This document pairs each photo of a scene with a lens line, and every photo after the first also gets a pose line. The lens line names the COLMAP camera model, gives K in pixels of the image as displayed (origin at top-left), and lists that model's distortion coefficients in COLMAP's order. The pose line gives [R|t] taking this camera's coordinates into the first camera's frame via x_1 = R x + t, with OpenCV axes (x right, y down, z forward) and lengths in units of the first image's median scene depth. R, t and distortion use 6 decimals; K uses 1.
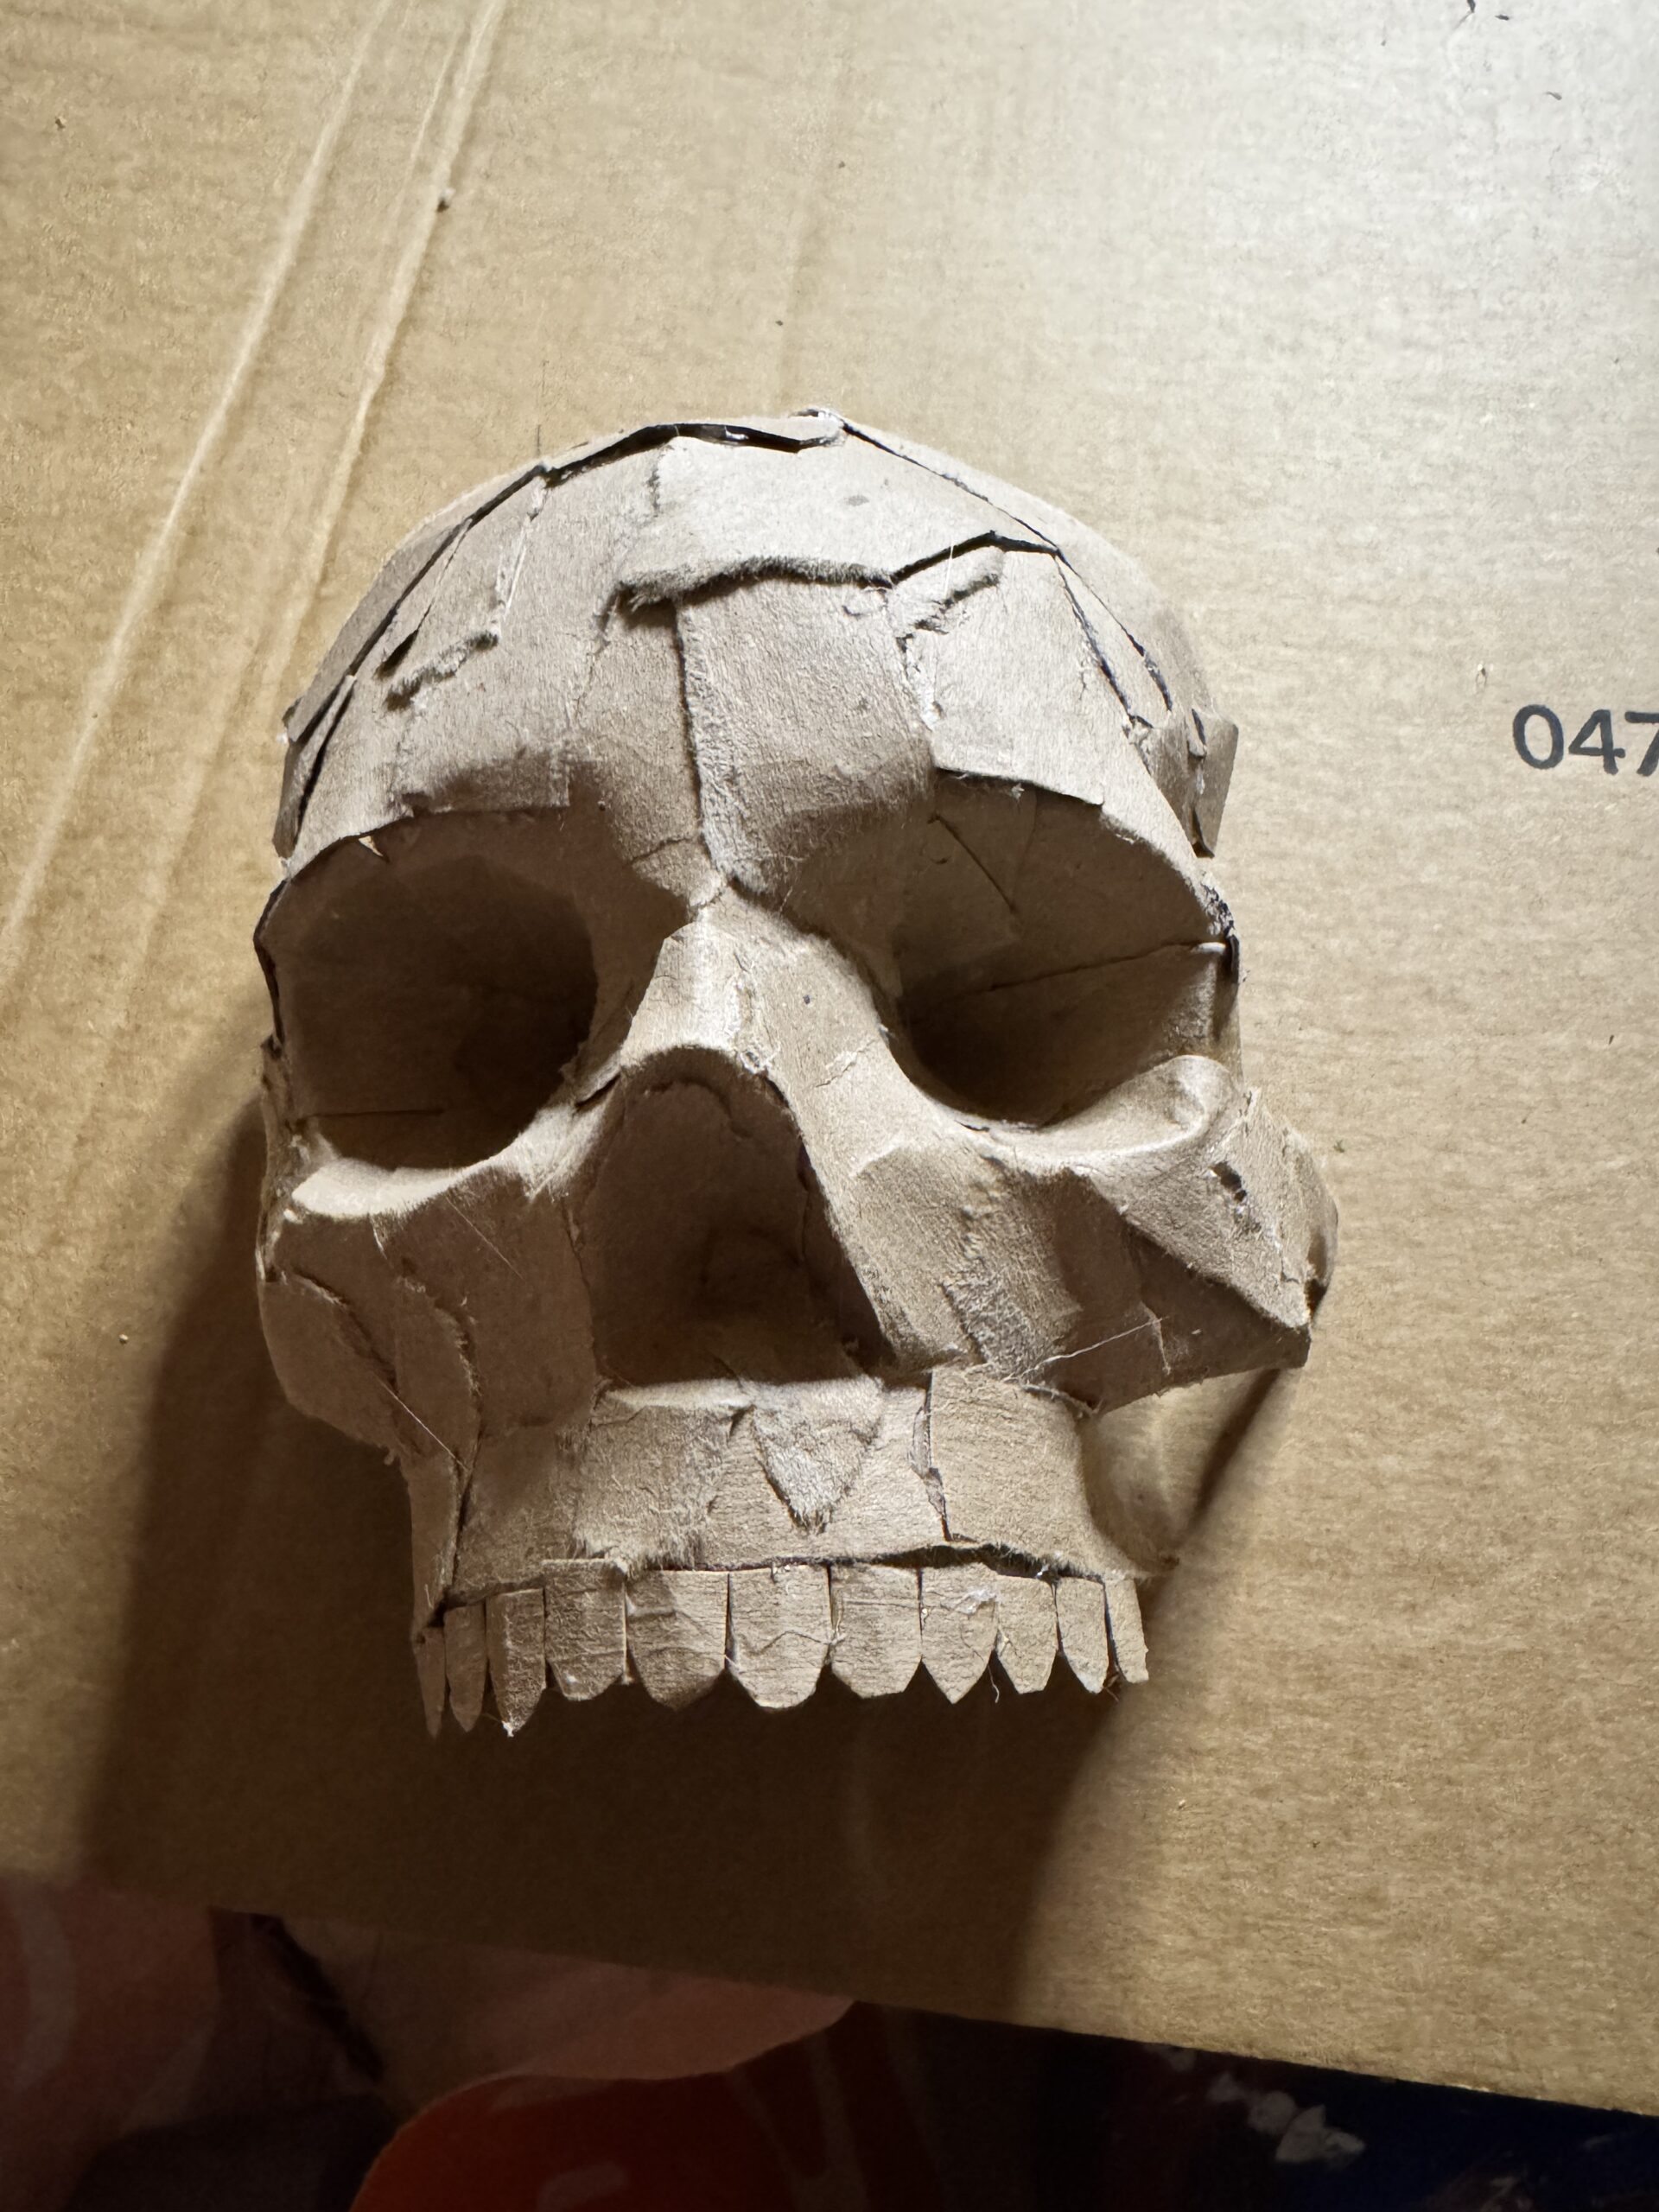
lens RADIAL K [[1608.8, 0, 826.0], [0, 1608.8, 1103.6], [0, 0, 1]] dist [-0.001557, -0.000849]
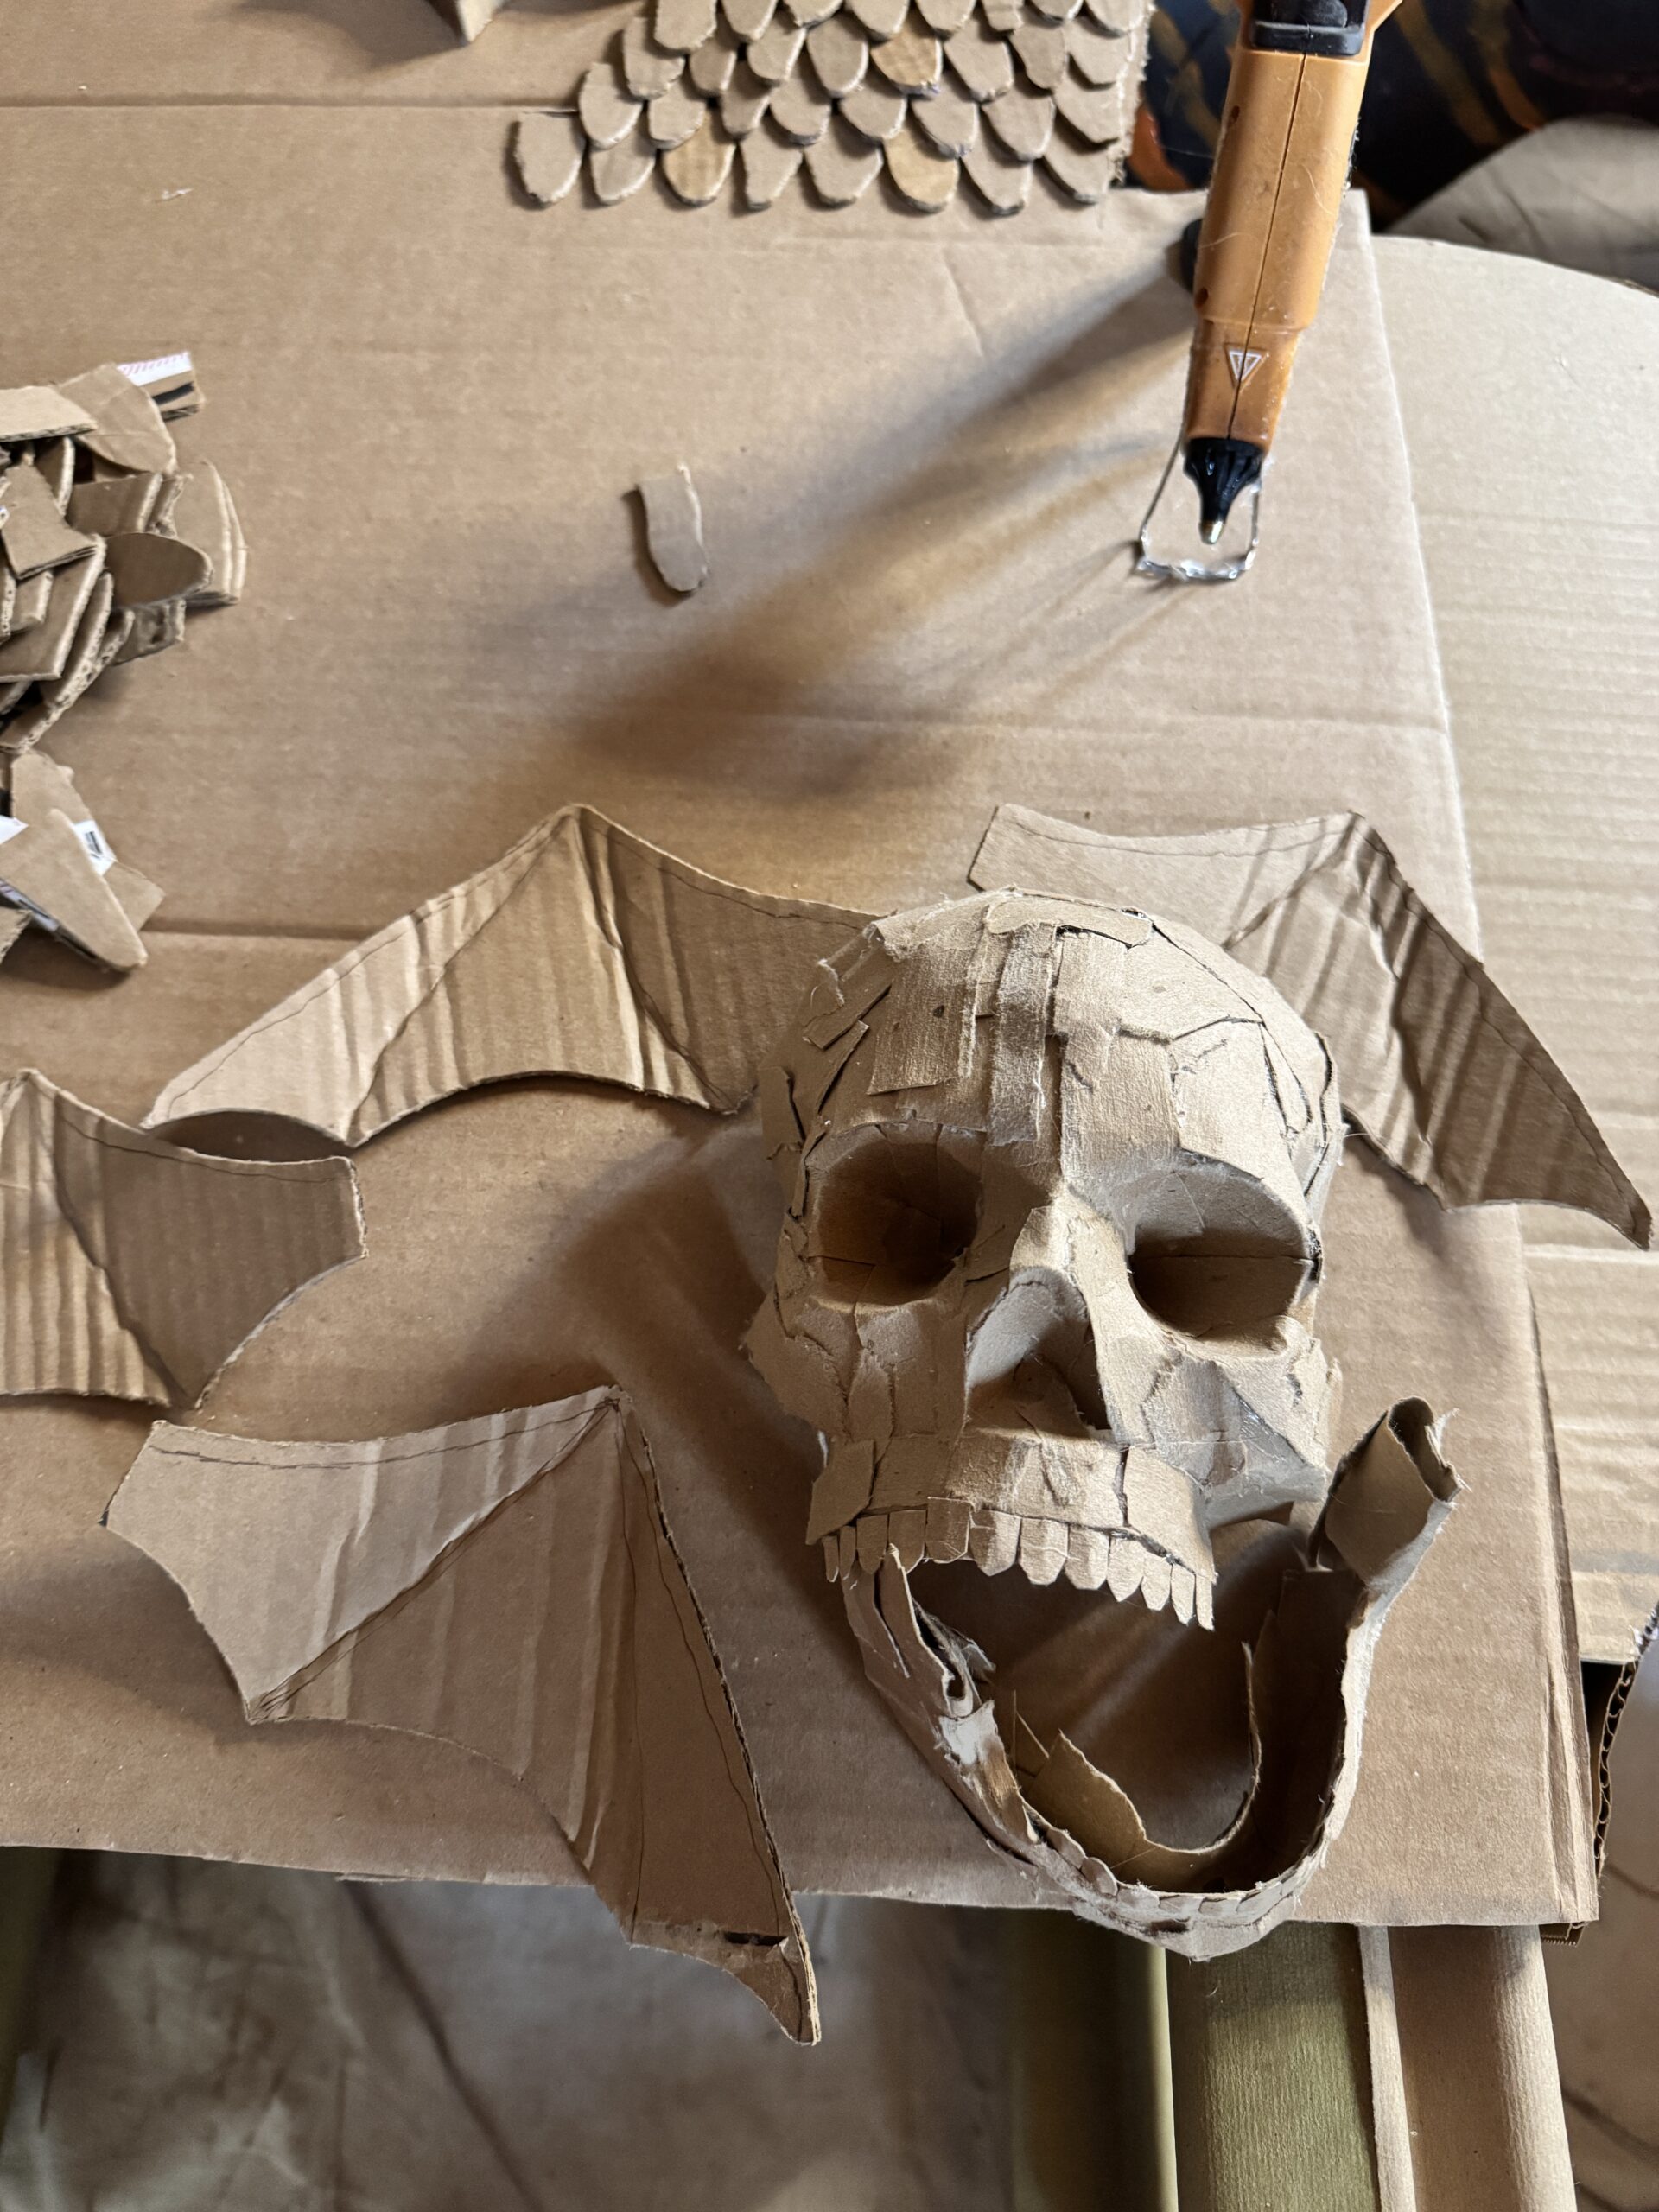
lens RADIAL K [[1549.8, 0, 829.5], [0, 1549.8, 1106.0], [0, 0, 1]] dist [0.070141, -0.085345]
pose [[0.978149, 0.184914, -0.095028, -0.195477], [-0.191724, 0.979069, -0.068307, -0.048053], [0.080408, 0.085033, 0.993128, -1.012832]]
